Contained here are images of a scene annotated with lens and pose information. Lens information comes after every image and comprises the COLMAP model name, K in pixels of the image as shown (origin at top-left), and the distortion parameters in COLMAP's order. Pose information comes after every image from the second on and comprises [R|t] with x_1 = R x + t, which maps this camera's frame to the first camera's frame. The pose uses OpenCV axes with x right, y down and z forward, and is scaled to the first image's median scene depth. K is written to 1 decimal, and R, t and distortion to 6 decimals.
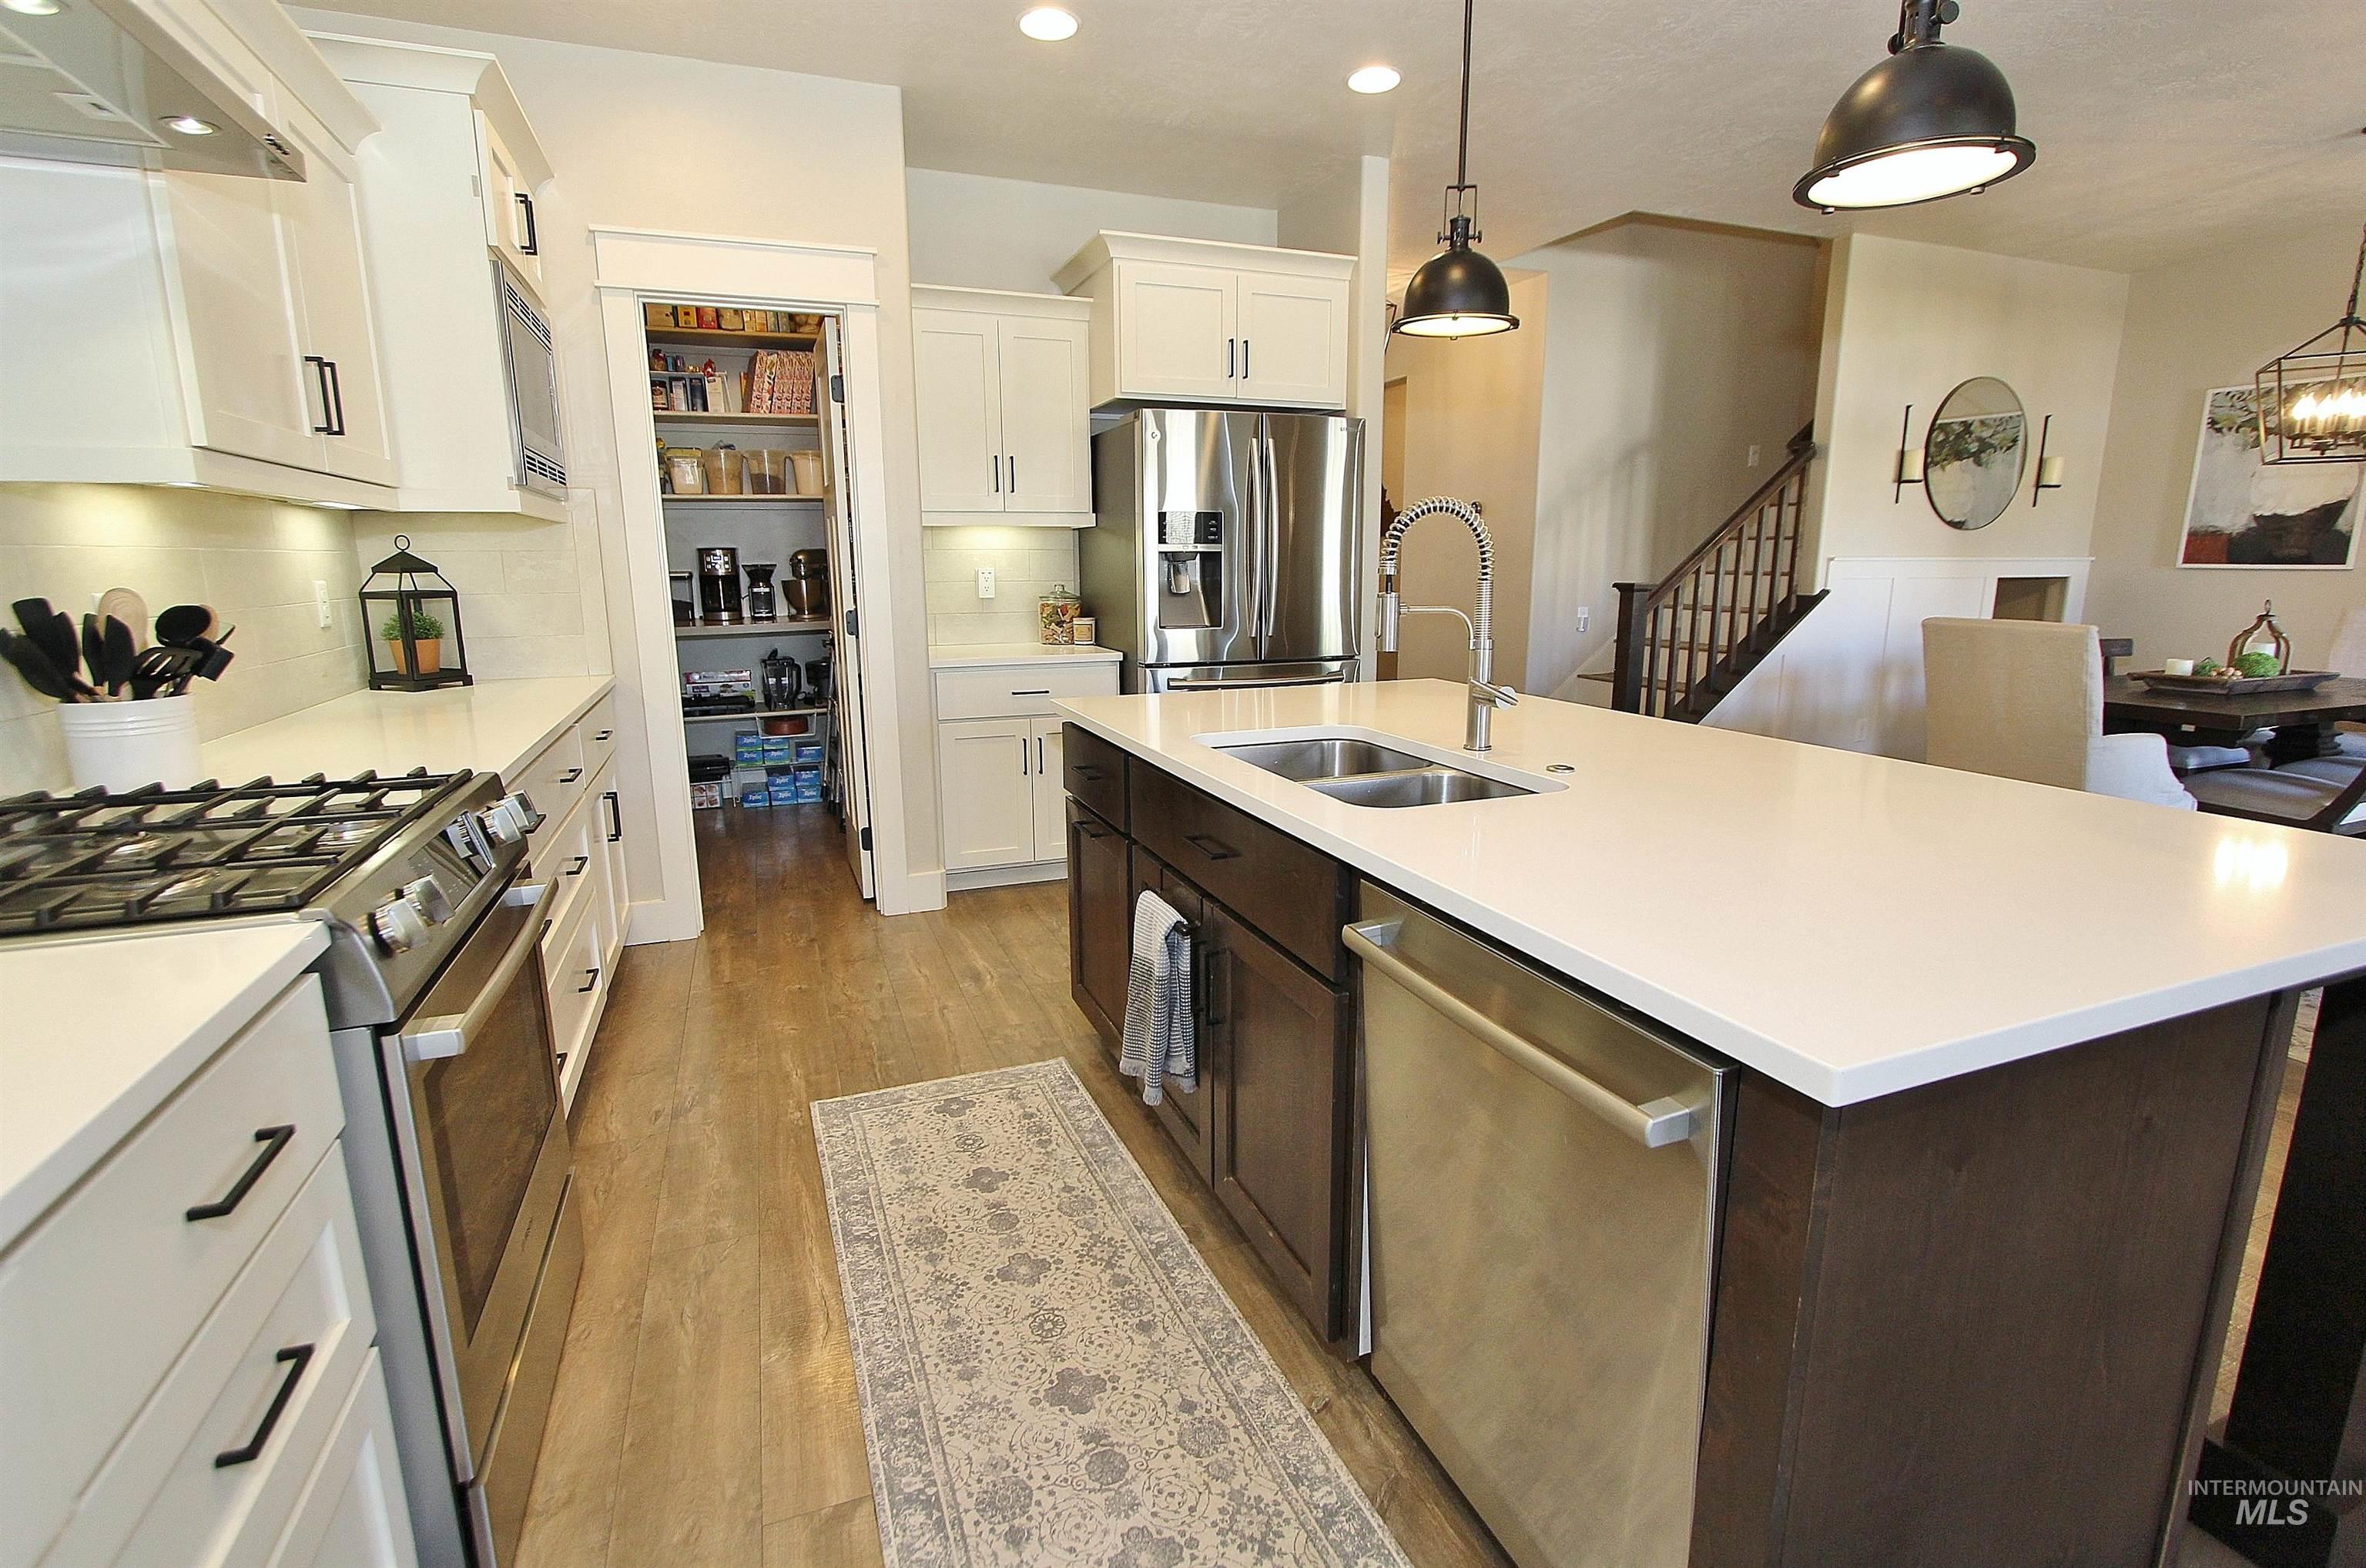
lens RADIAL K [[1093.6, 0, 1179.9], [0, 1093.6, 792.7], [0, 0, 1]] dist [-0.014024, 0.001849]
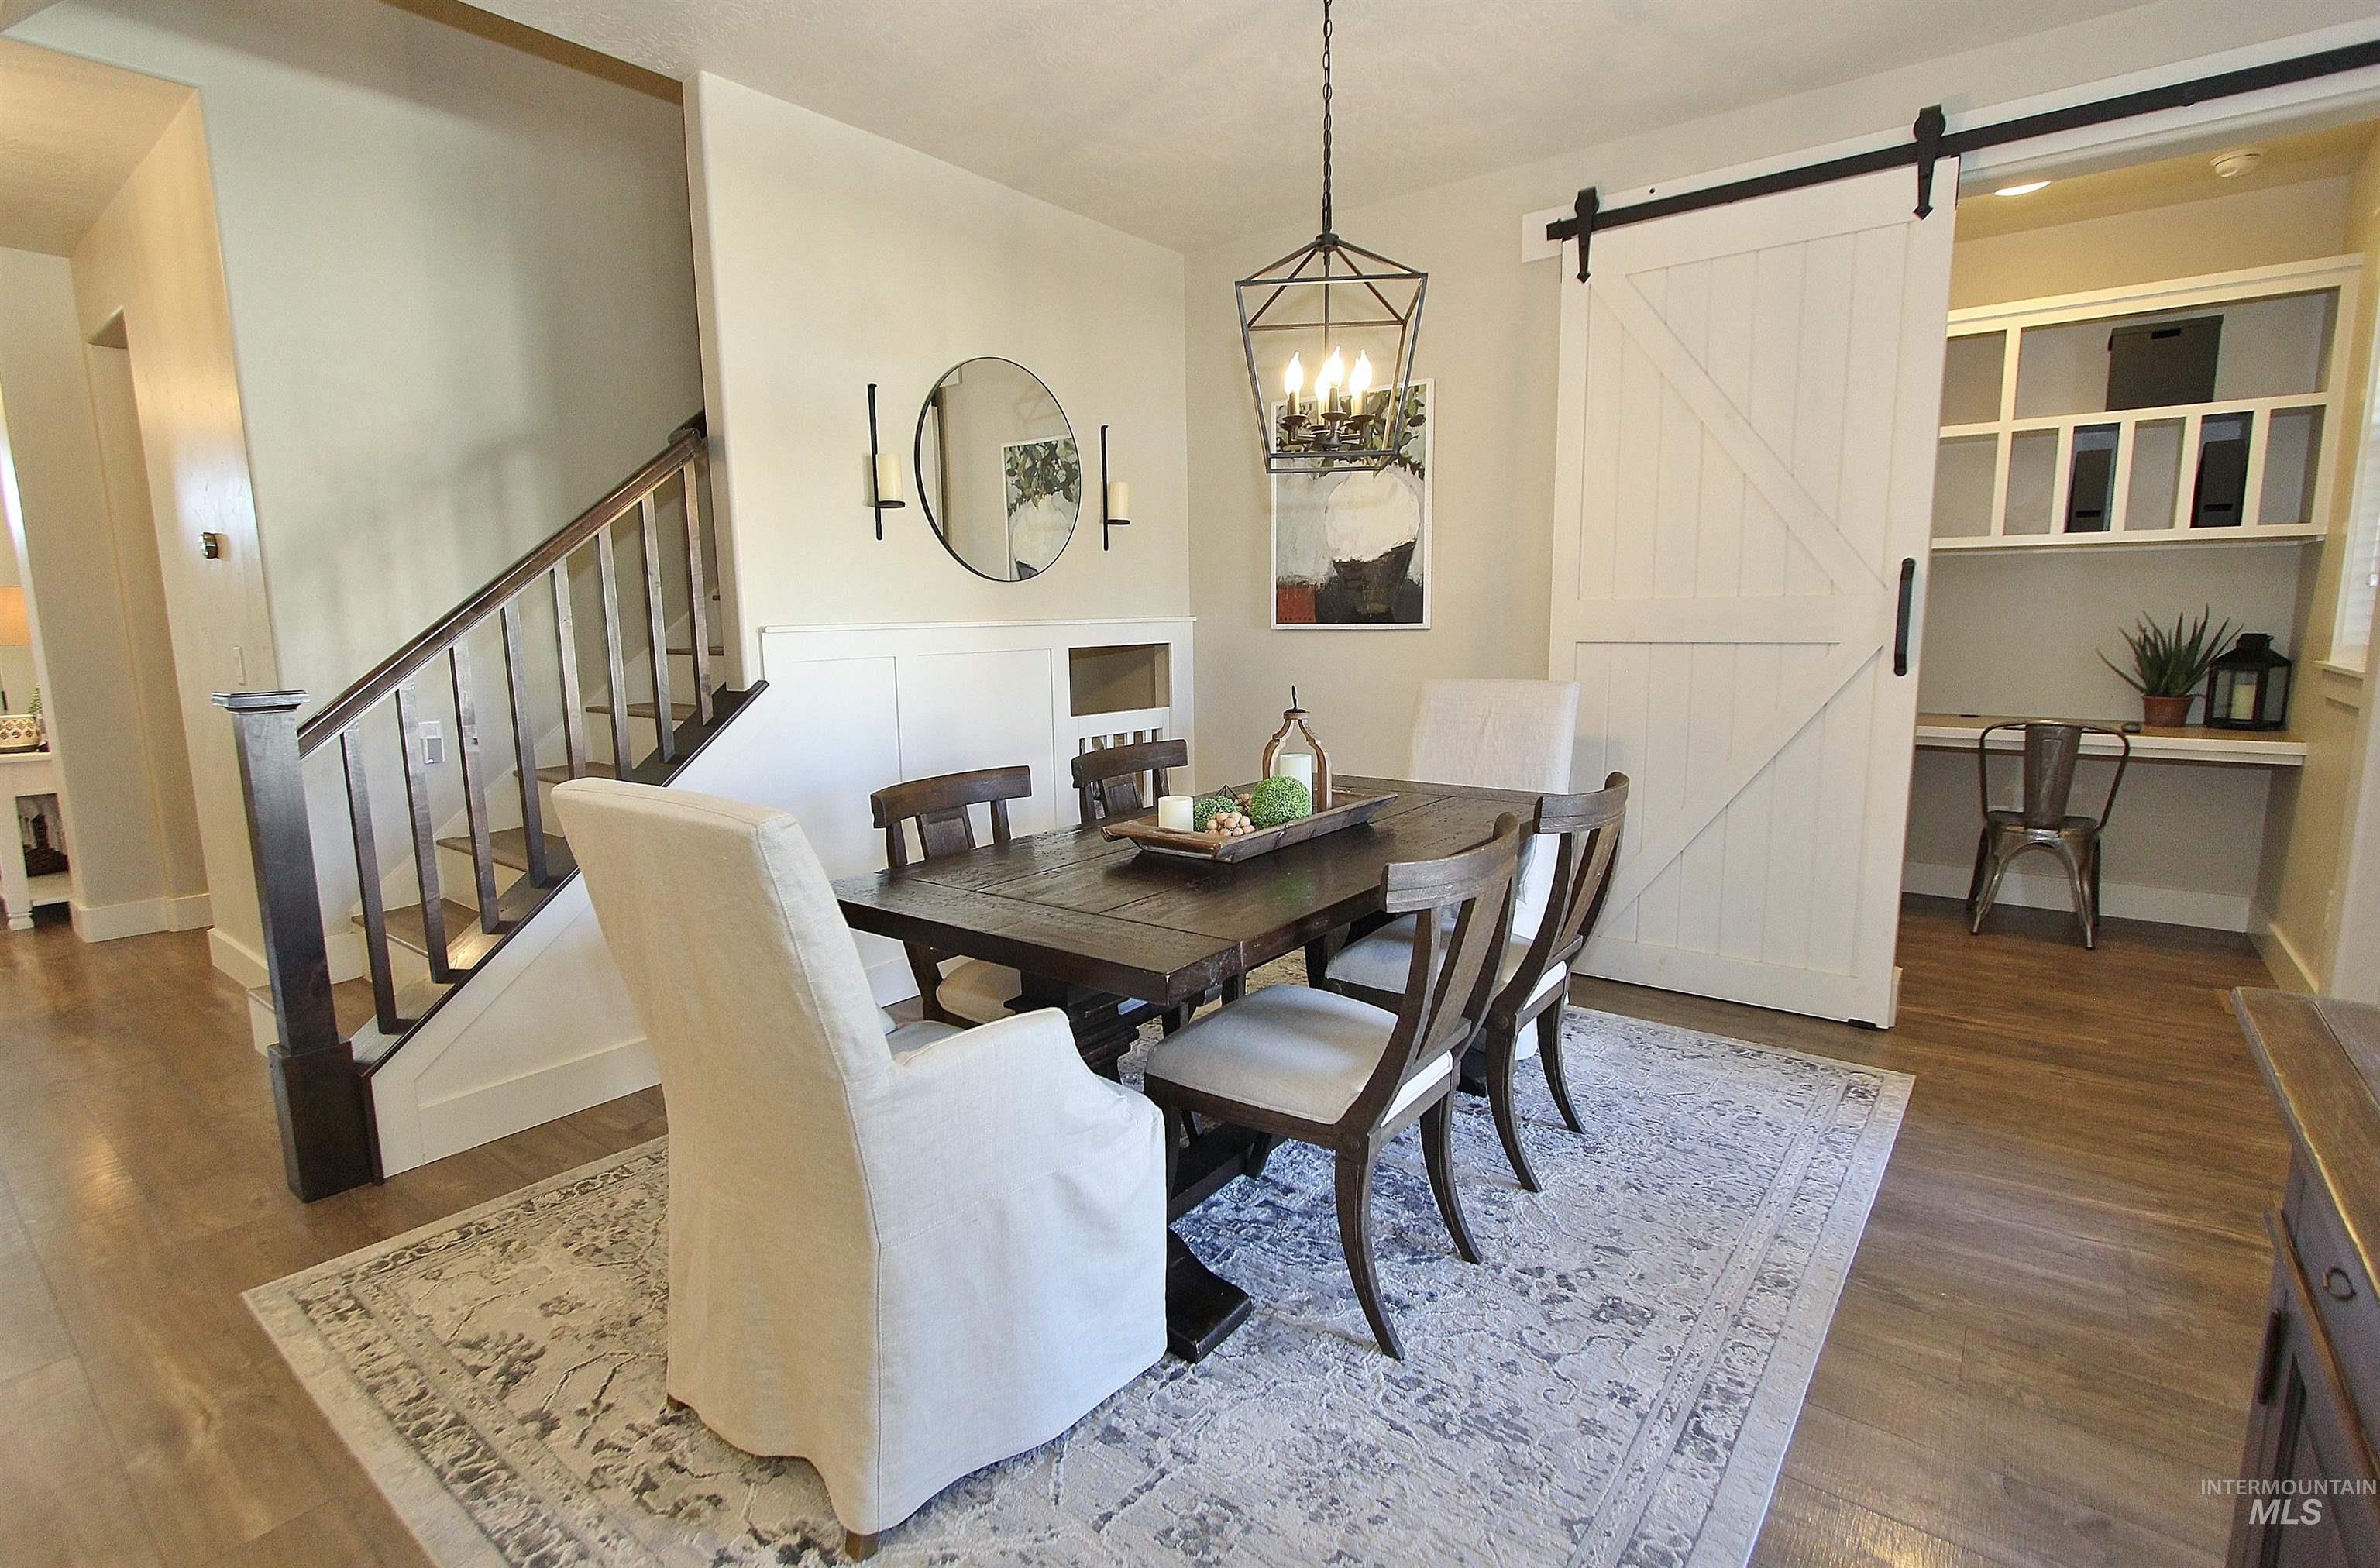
lens RADIAL K [[1100.1, 0, 1183.3], [0, 1100.1, 787.4], [0, 0, 1]] dist [-0.014024, 0.001849]
pose [[0.861100, -0.089247, 0.500541, 0.480306], [0.119768, 0.992375, -0.029100, -0.083335], [-0.494128, 0.085007, 0.865223, 0.372420]]
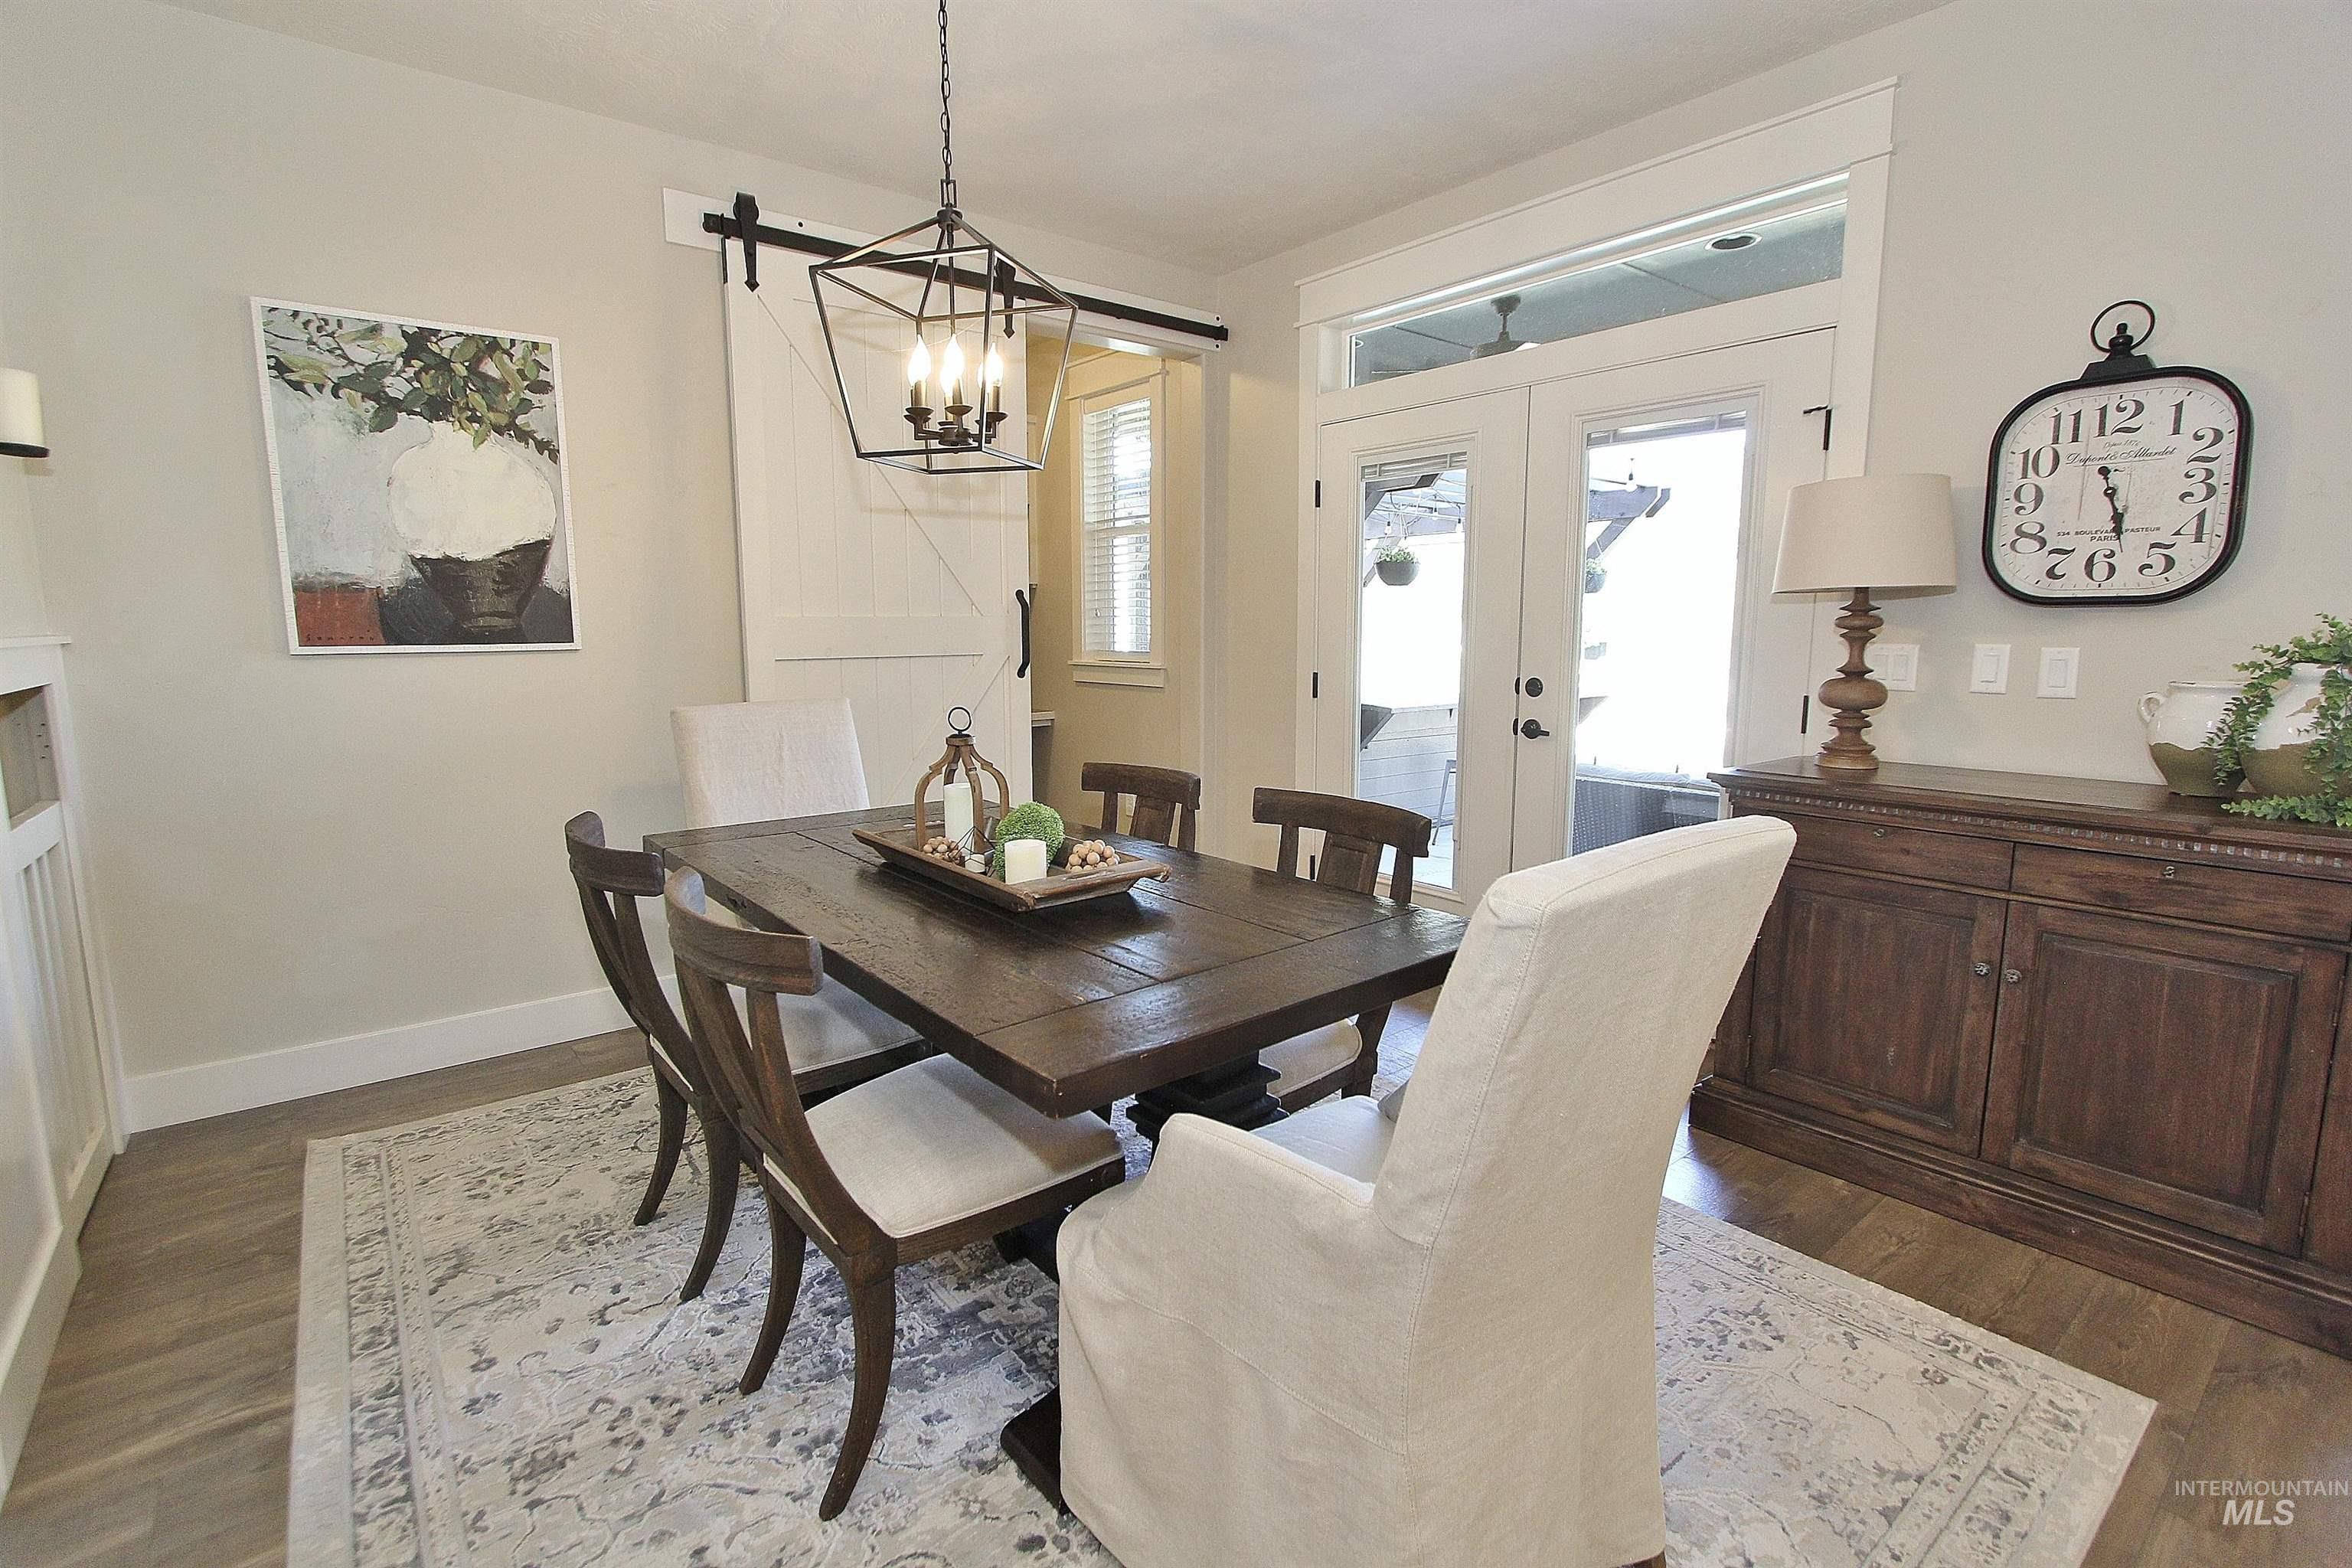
lens RADIAL K [[1087.1, 0, 1173.4], [0, 1087.1, 771.1], [0, 0, 1]] dist [-0.014024, 0.001849]
pose [[-0.300488, -0.125261, 0.945525, 0.341252], [0.207224, 0.959084, 0.192913, -0.175513], [-0.931002, 0.253904, -0.262236, 0.797726]]
